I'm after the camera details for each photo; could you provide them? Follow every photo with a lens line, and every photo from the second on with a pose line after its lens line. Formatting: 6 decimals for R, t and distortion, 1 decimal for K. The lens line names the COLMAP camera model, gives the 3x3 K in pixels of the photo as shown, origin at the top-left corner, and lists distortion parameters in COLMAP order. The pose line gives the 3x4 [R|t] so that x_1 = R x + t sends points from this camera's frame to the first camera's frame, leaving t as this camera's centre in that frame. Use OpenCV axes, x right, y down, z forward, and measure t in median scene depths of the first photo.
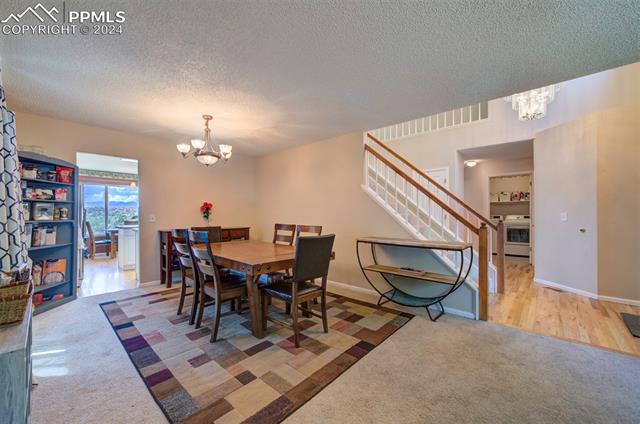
lens RADIAL K [[247.5, 0, 316.0], [0, 247.5, 210.0], [0, 0, 1]] dist [-0.002284, 0.000169]
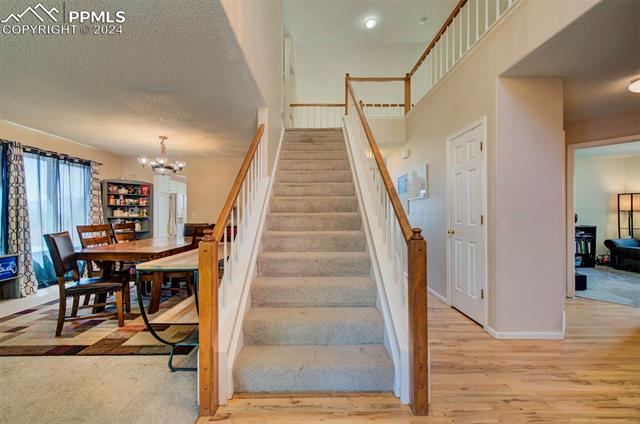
lens RADIAL K [[247.5, 0, 314.6], [0, 247.5, 212.9], [0, 0, 1]] dist [-0.002284, 0.000169]
pose [[0.694915, 0.001457, -0.719090, 1.041082], [0.010779, 0.999865, 0.012442, 0.006682], [0.719011, -0.016397, 0.694806, 0.680582]]
